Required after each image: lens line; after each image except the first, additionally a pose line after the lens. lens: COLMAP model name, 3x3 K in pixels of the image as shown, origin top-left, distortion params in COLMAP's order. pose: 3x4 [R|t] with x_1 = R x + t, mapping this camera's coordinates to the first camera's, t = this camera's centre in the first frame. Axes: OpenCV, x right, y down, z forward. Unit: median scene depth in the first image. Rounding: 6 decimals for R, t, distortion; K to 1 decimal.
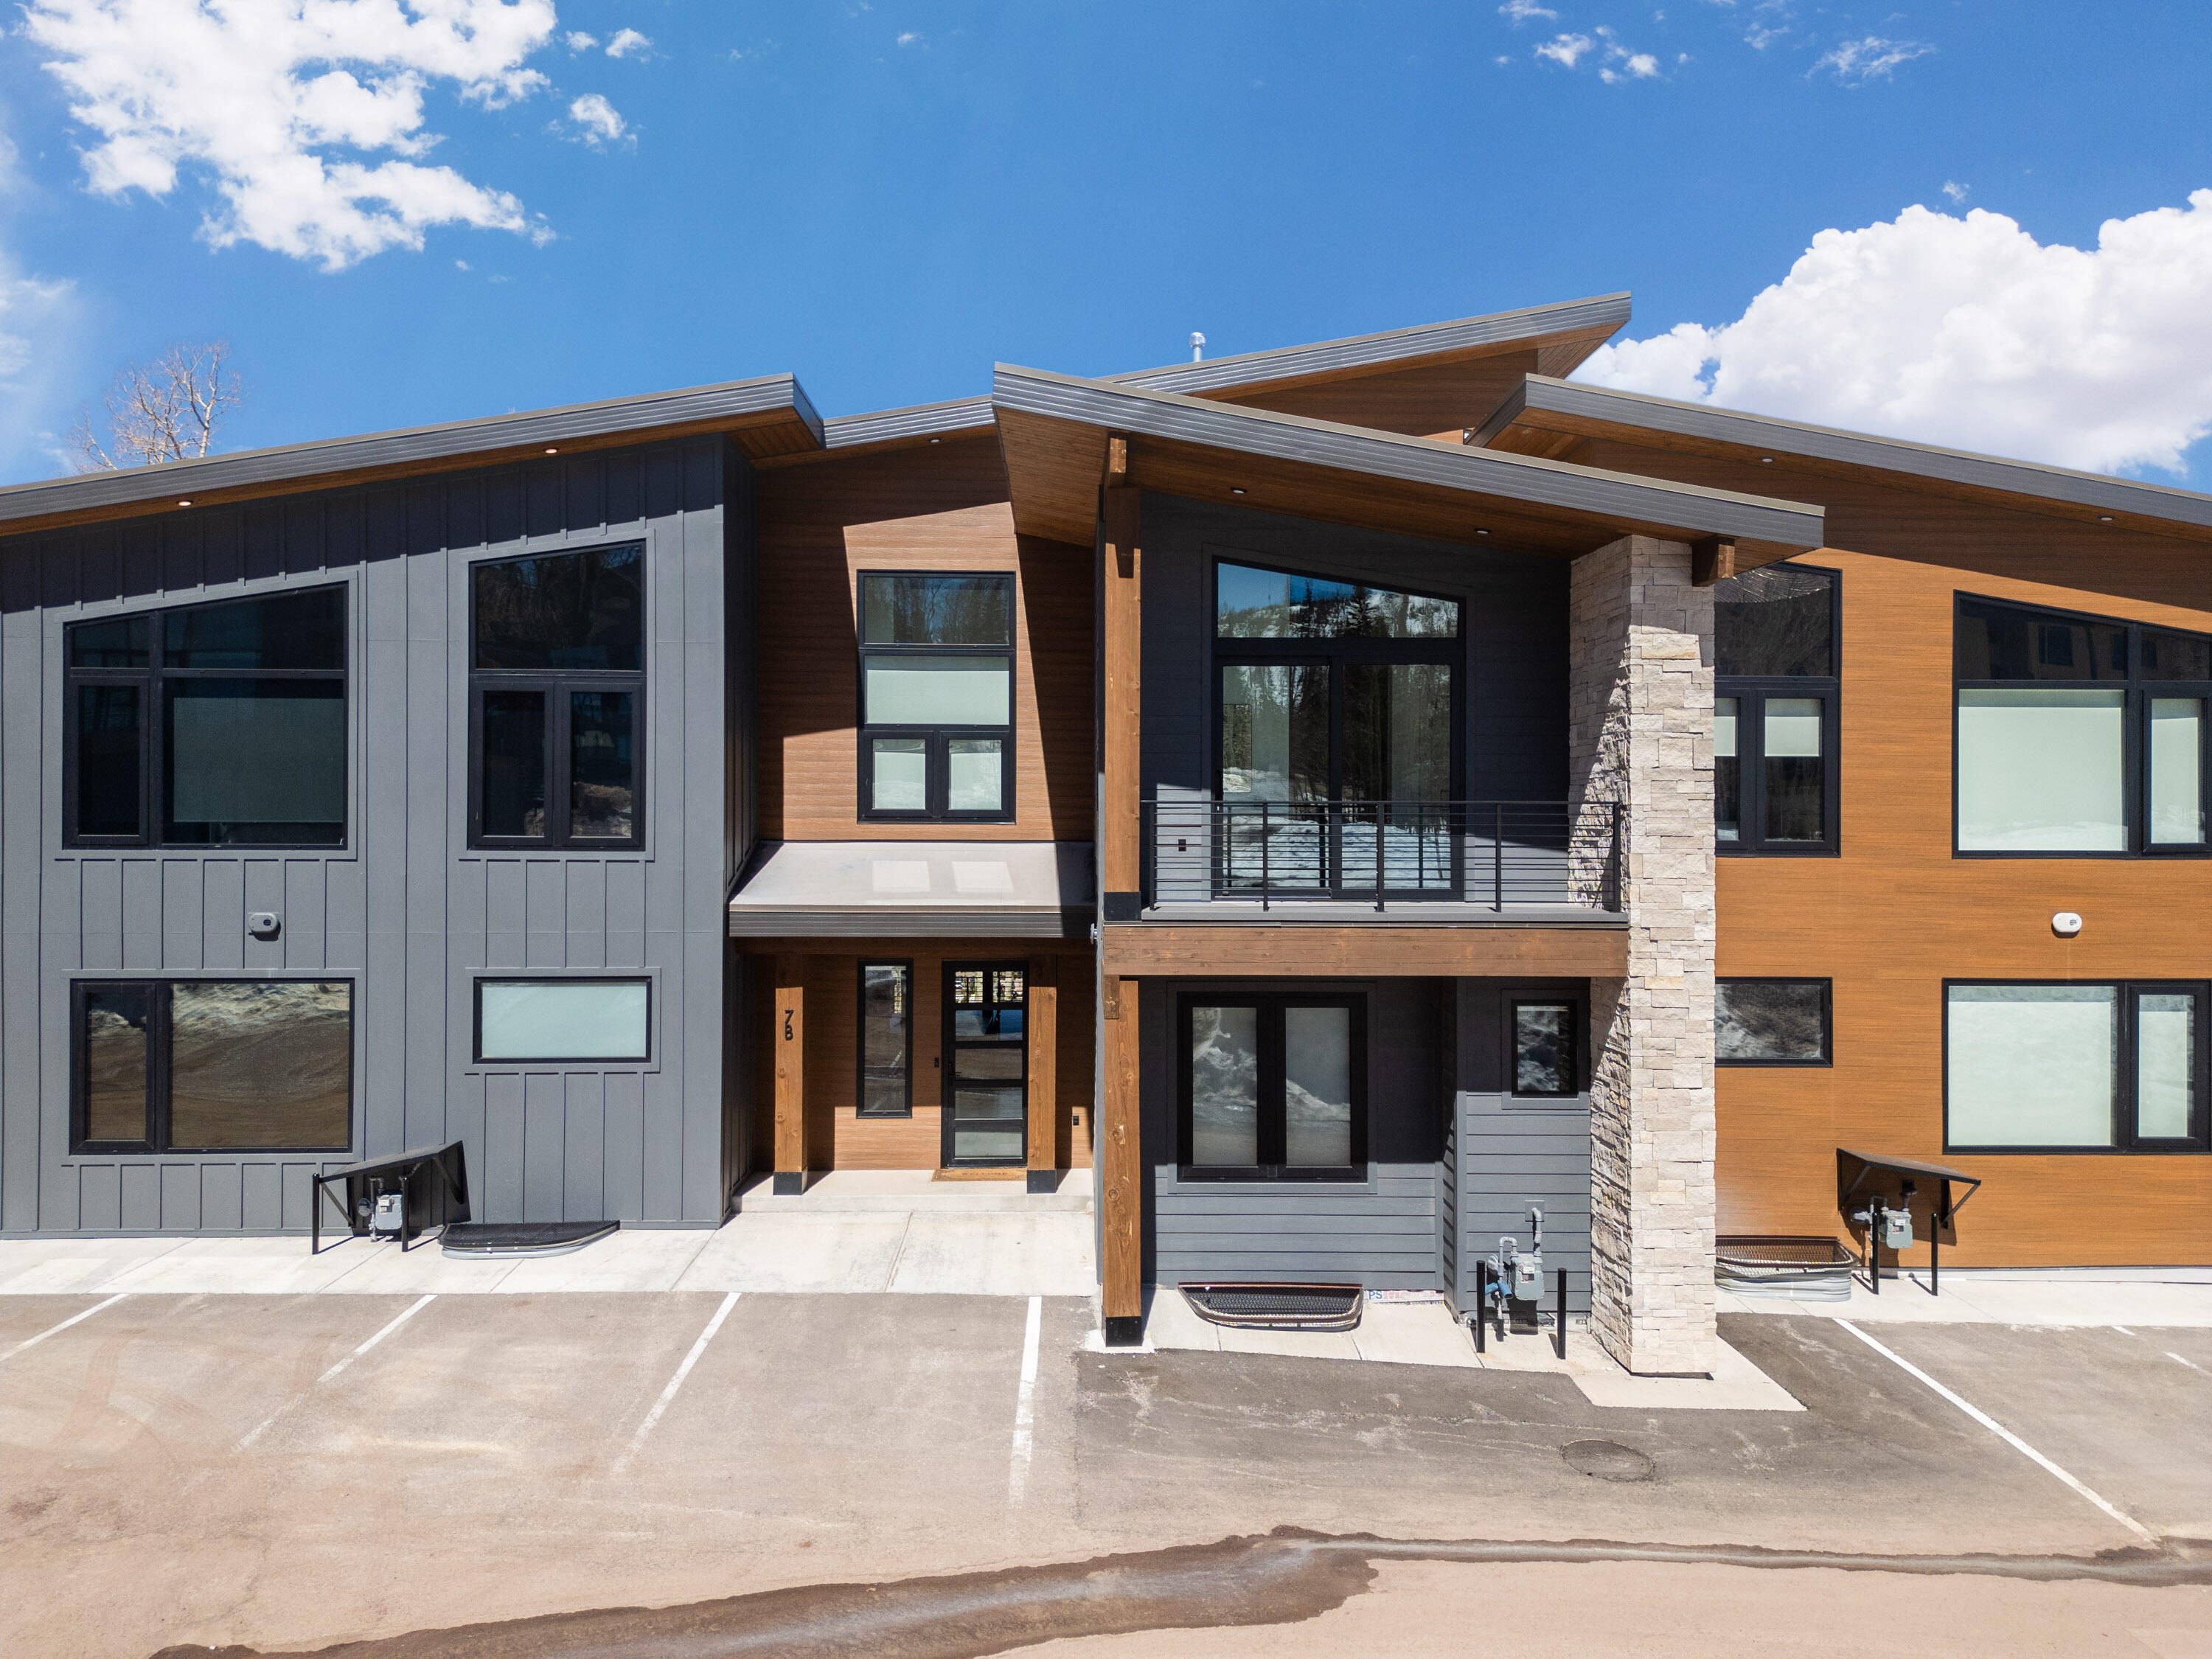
lens RADIAL K [[1543.2, 0, 1111.1], [0, 1543.2, 831.7], [0, 0, 1]] dist [0.070578, -0.060328]
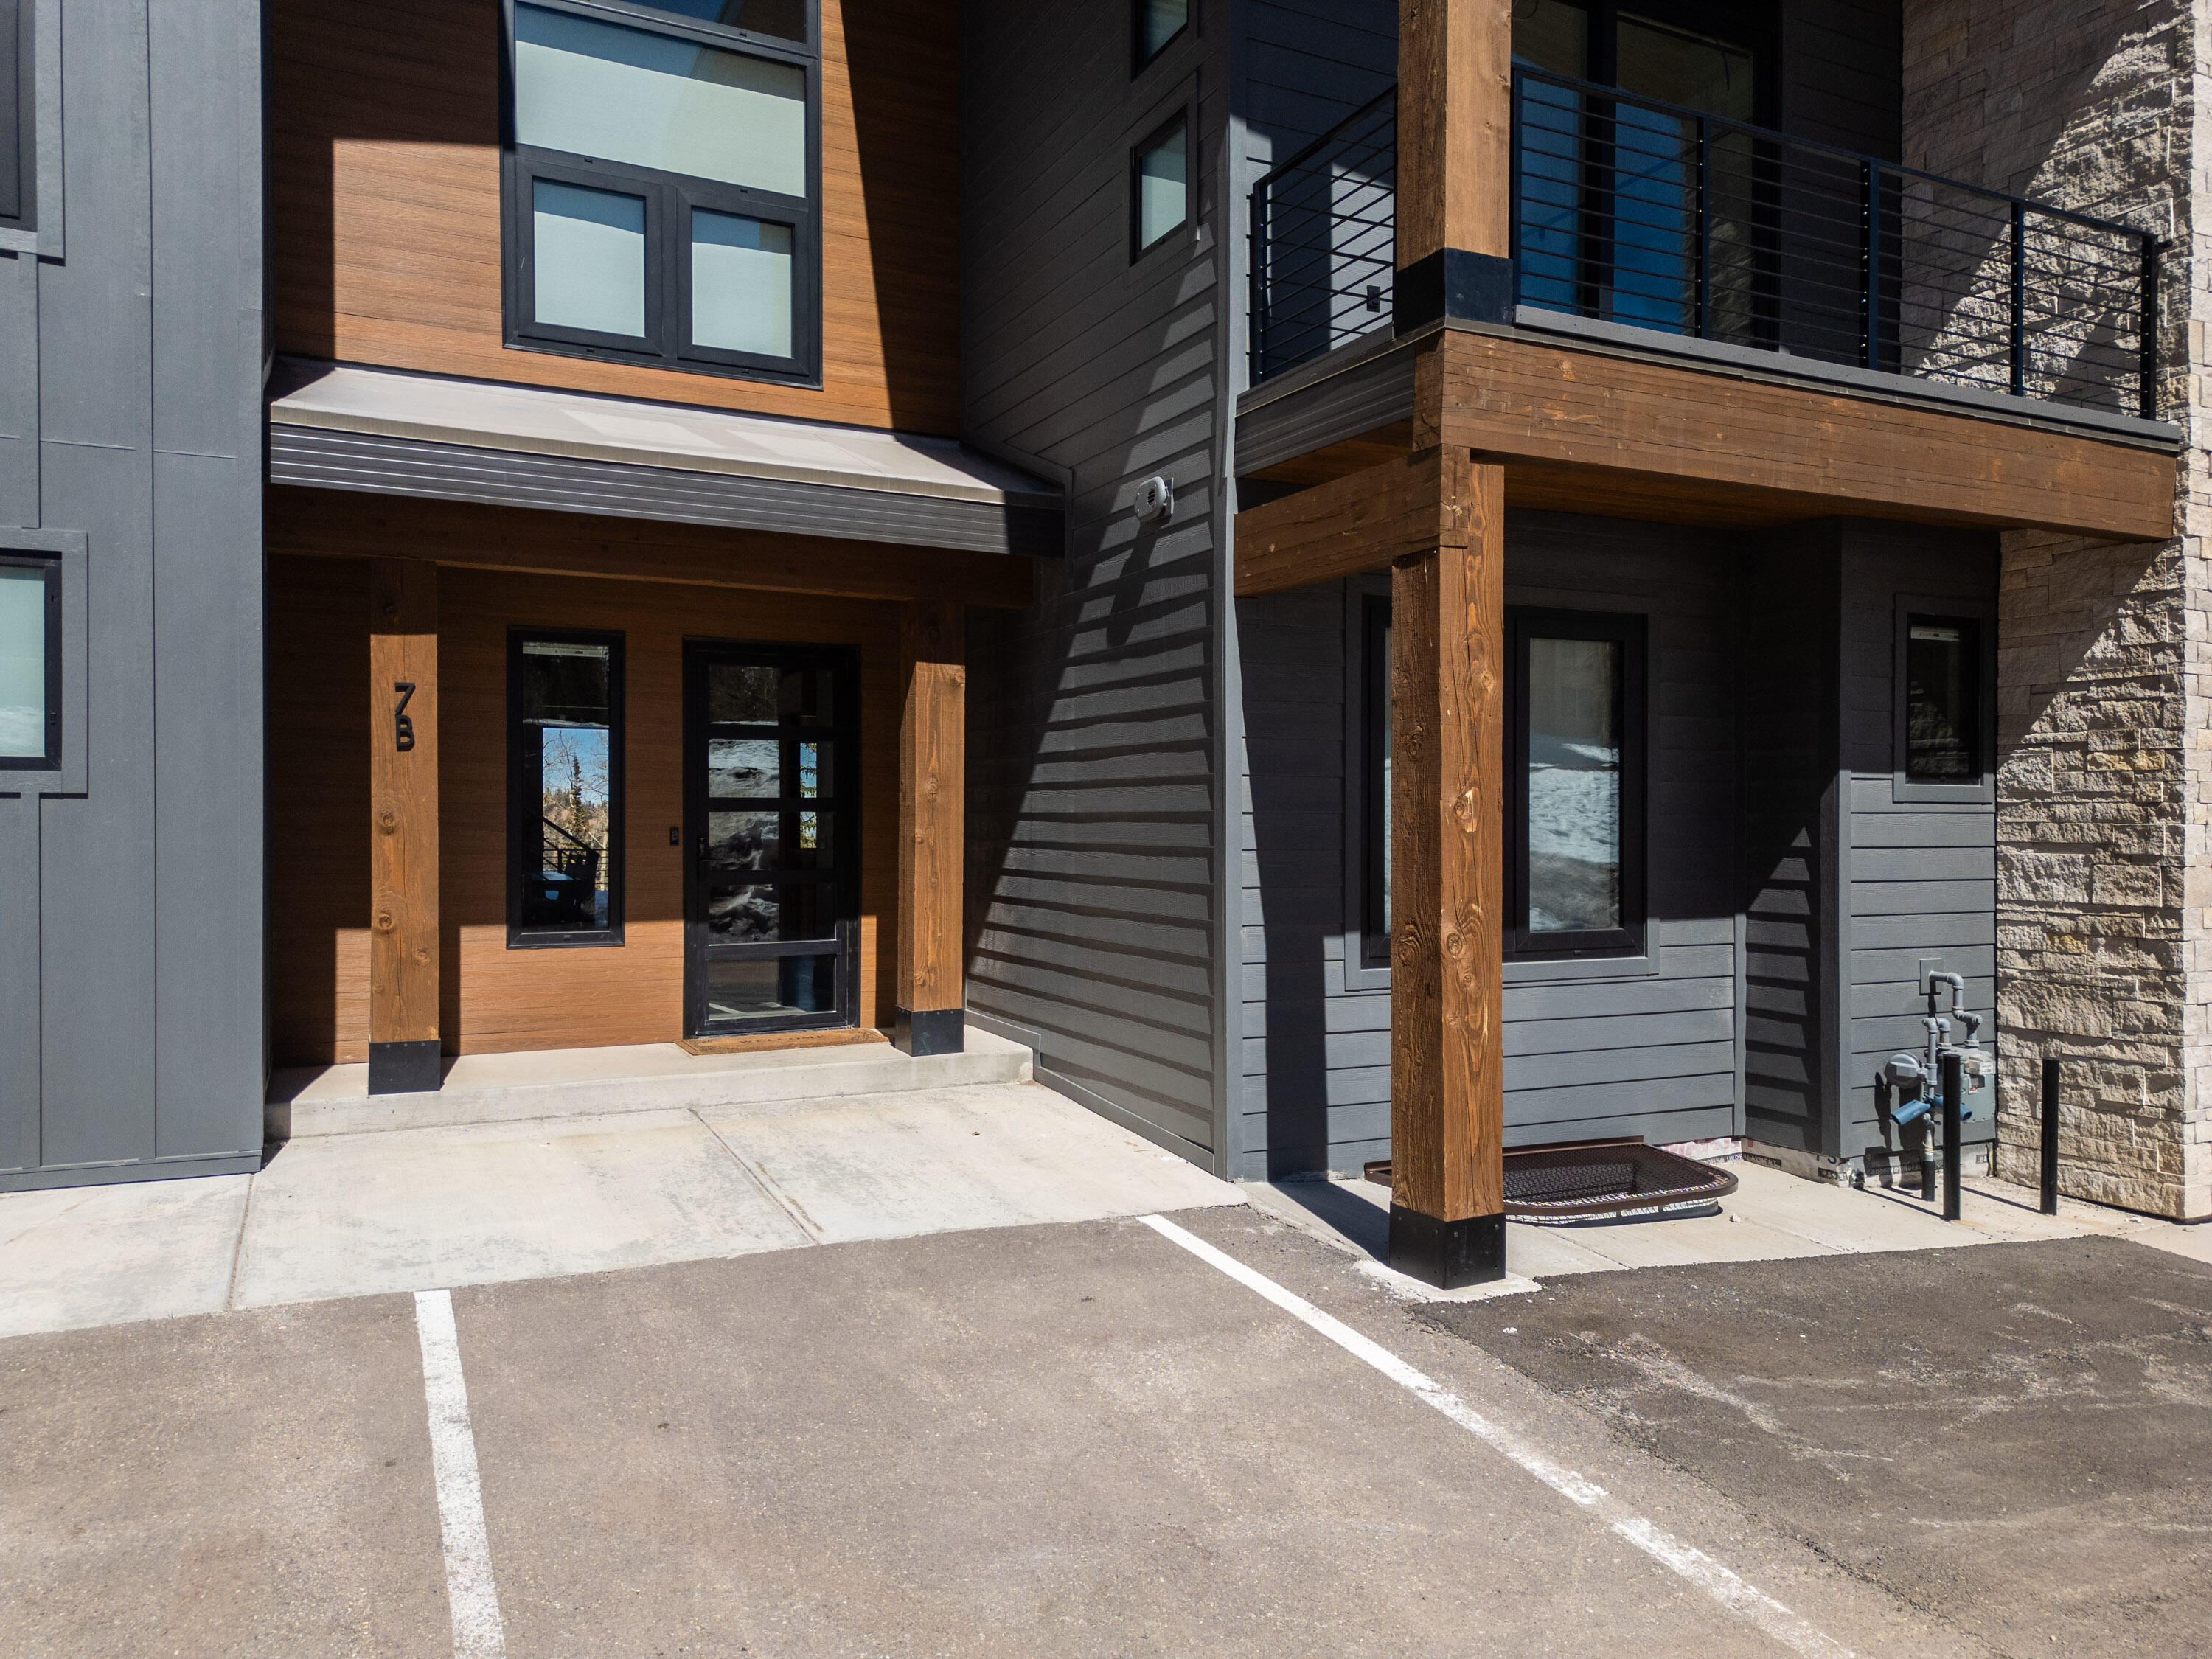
lens RADIAL K [[1543.2, 0, 1108.5], [0, 1543.2, 834.6], [0, 0, 1]] dist [0.070578, -0.060328]
pose [[0.907406, -0.004239, 0.420234, -0.253851], [0.001985, 0.999981, 0.005800, 0.186463], [-0.420250, -0.004429, 0.907397, 0.597753]]
